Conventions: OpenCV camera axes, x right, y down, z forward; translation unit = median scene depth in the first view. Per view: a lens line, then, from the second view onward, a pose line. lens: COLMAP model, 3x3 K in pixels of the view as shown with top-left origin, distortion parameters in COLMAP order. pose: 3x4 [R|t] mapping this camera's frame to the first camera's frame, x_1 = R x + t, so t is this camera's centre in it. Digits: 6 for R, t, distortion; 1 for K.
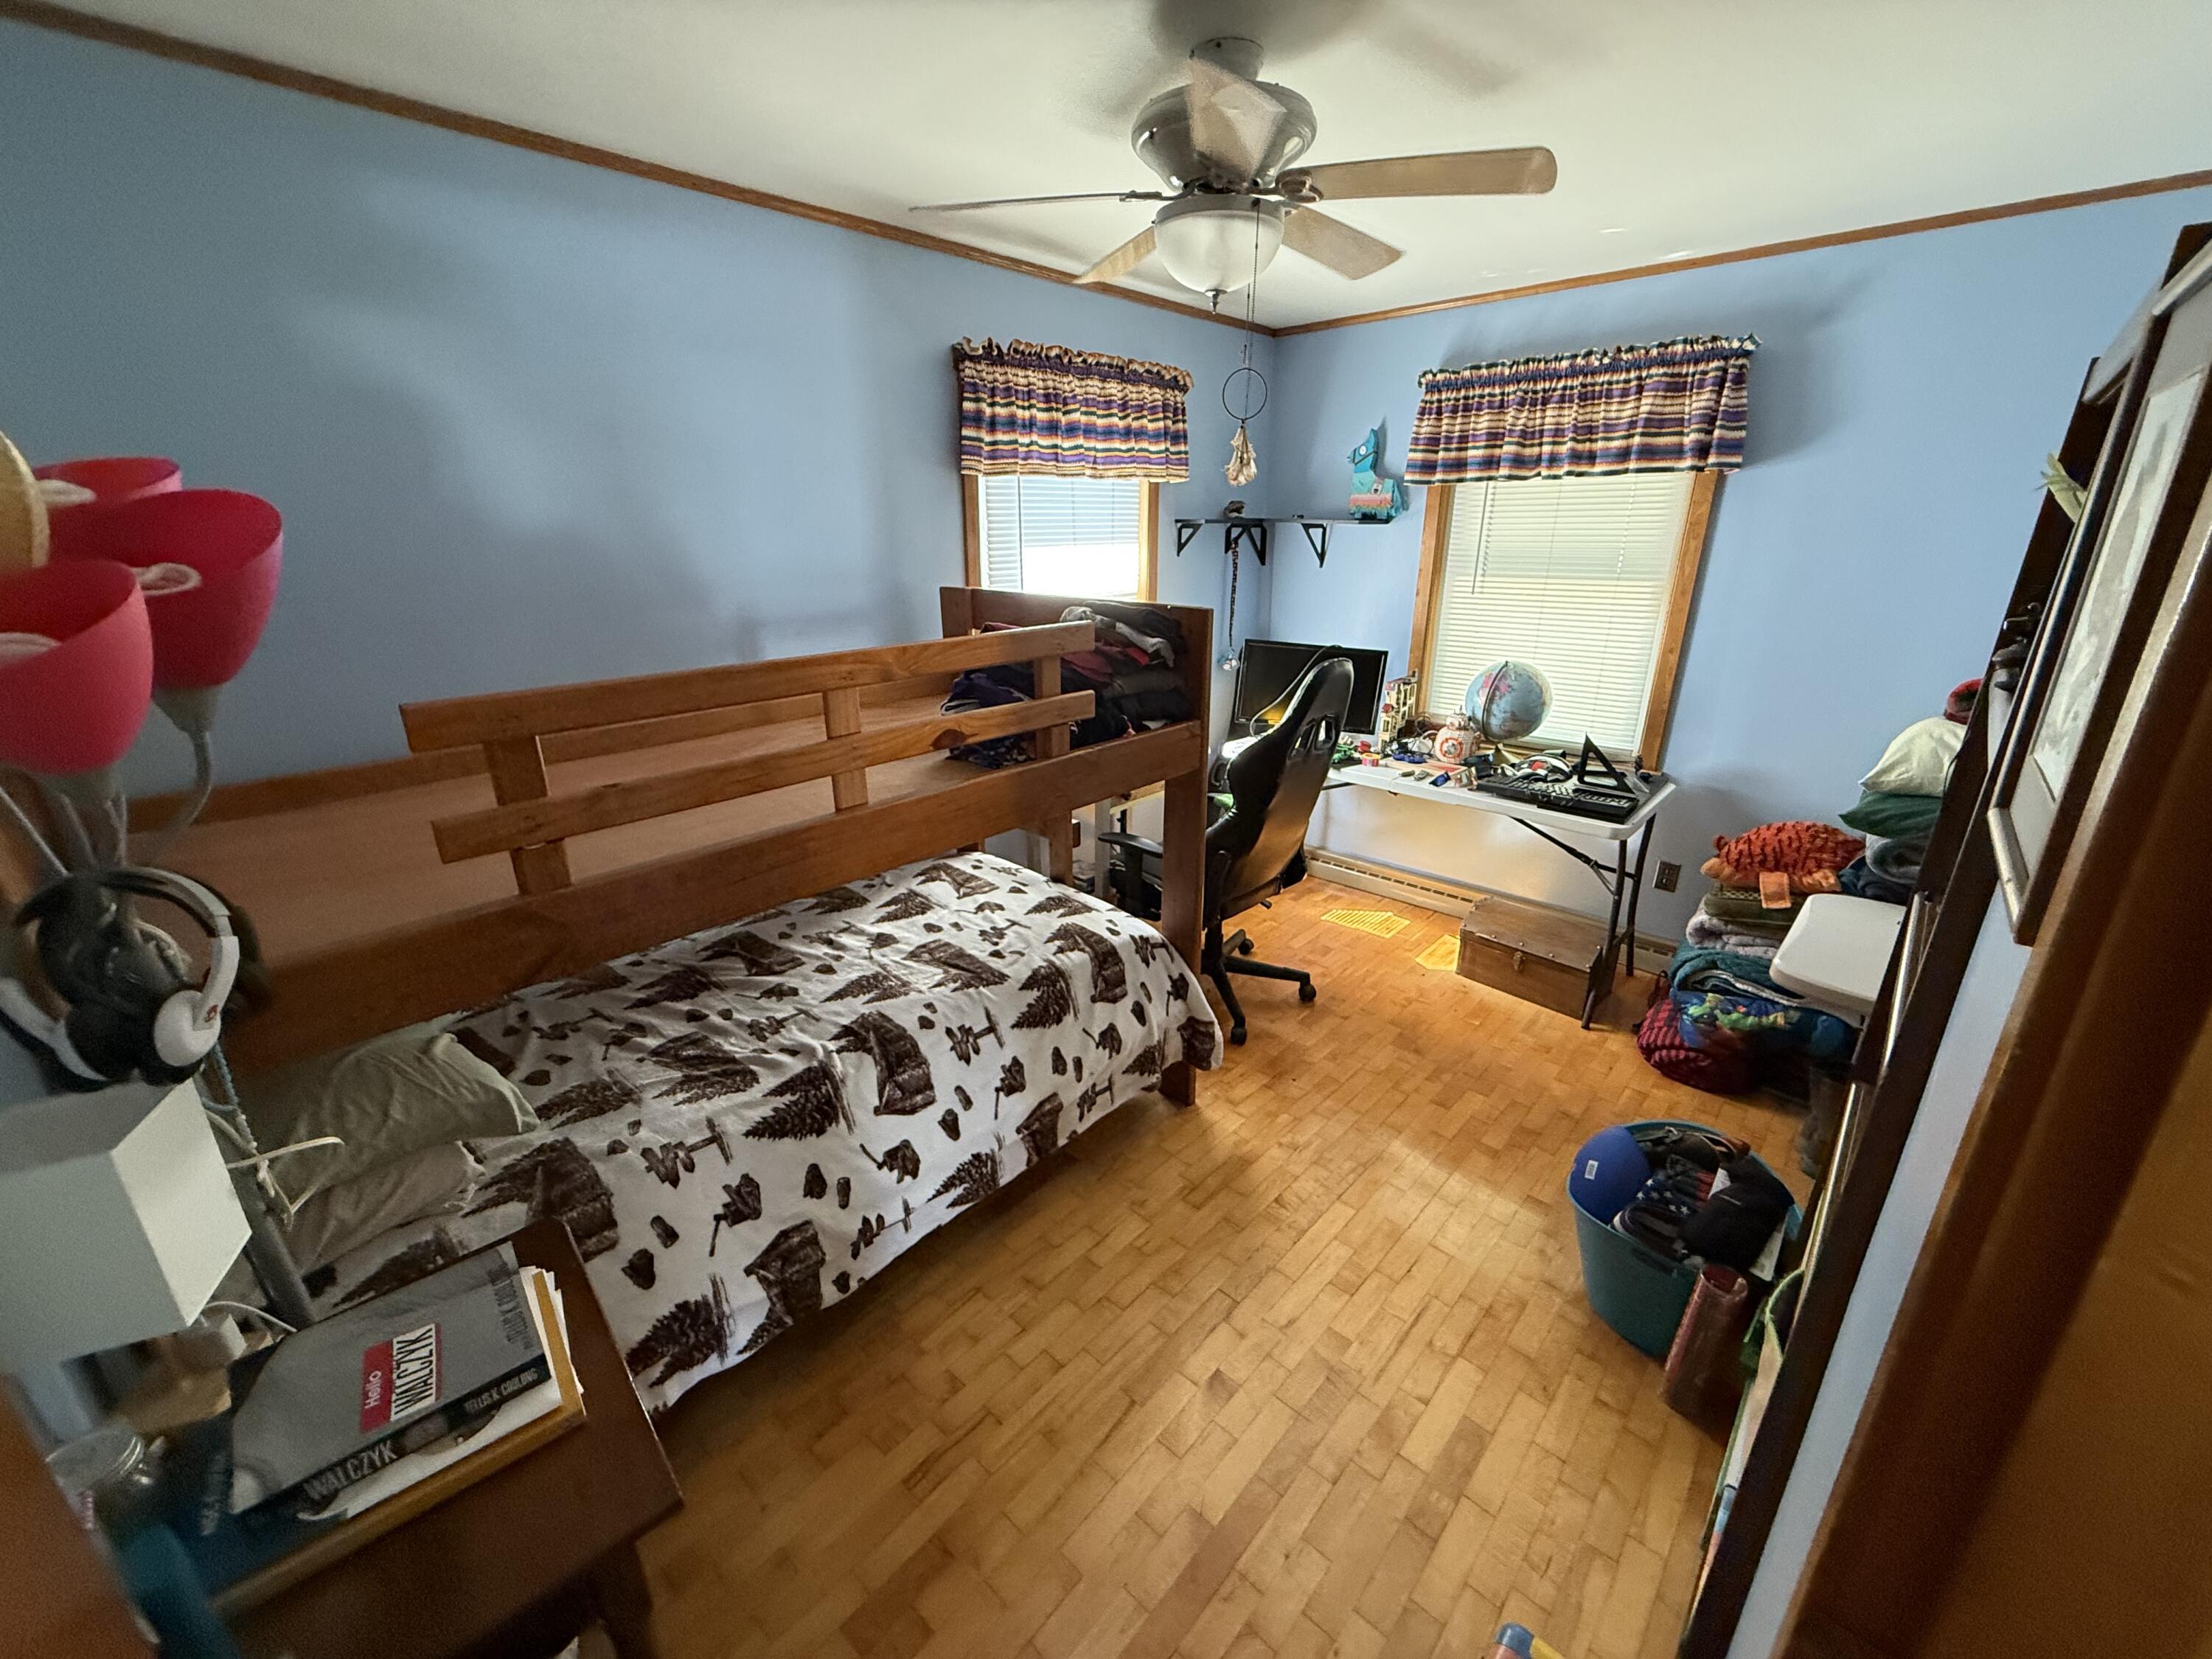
lens RADIAL K [[879.4, 0, 1098.8], [0, 879.4, 822.9], [0, 0, 1]] dist [0.000430, -0.000436]
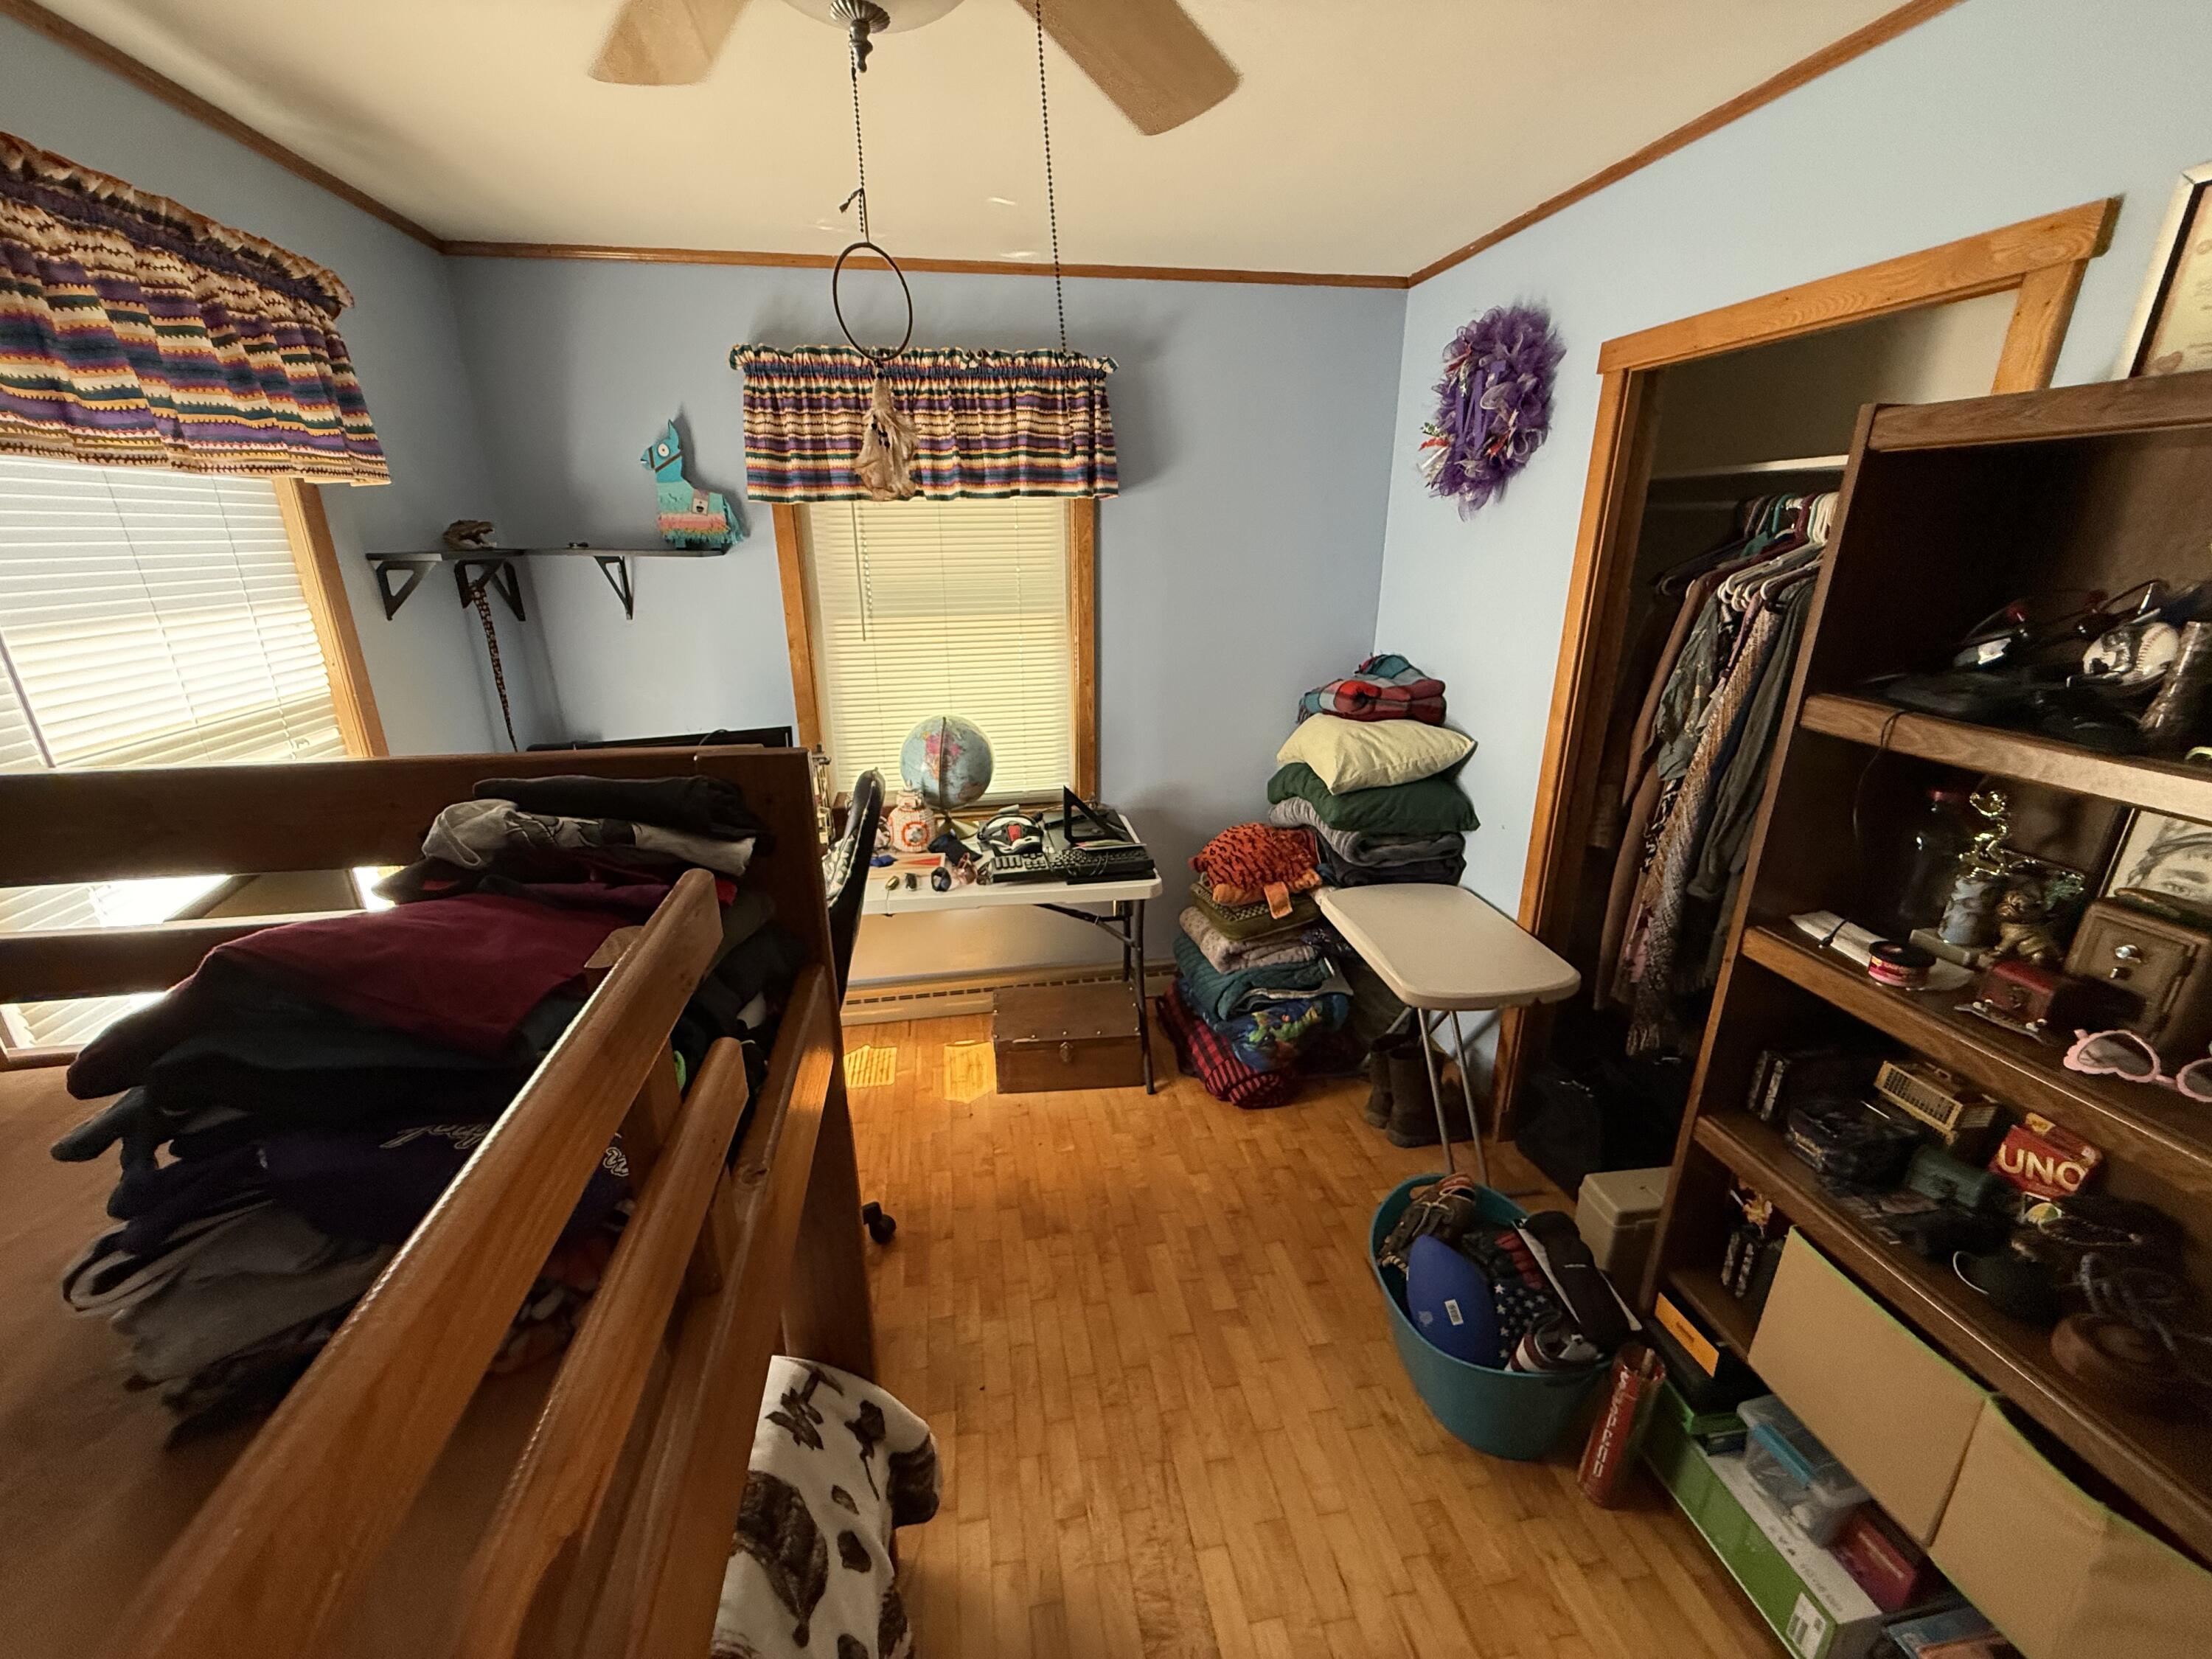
lens RADIAL K [[879.4, 0, 1099.2], [0, 879.4, 829.5], [0, 0, 1]] dist [0.000430, -0.000436]
pose [[0.607977, -0.253995, 0.752231, -0.109036], [0.262173, 0.958528, 0.111756, -0.151944], [-0.749420, 0.129269, 0.649353, 0.404051]]
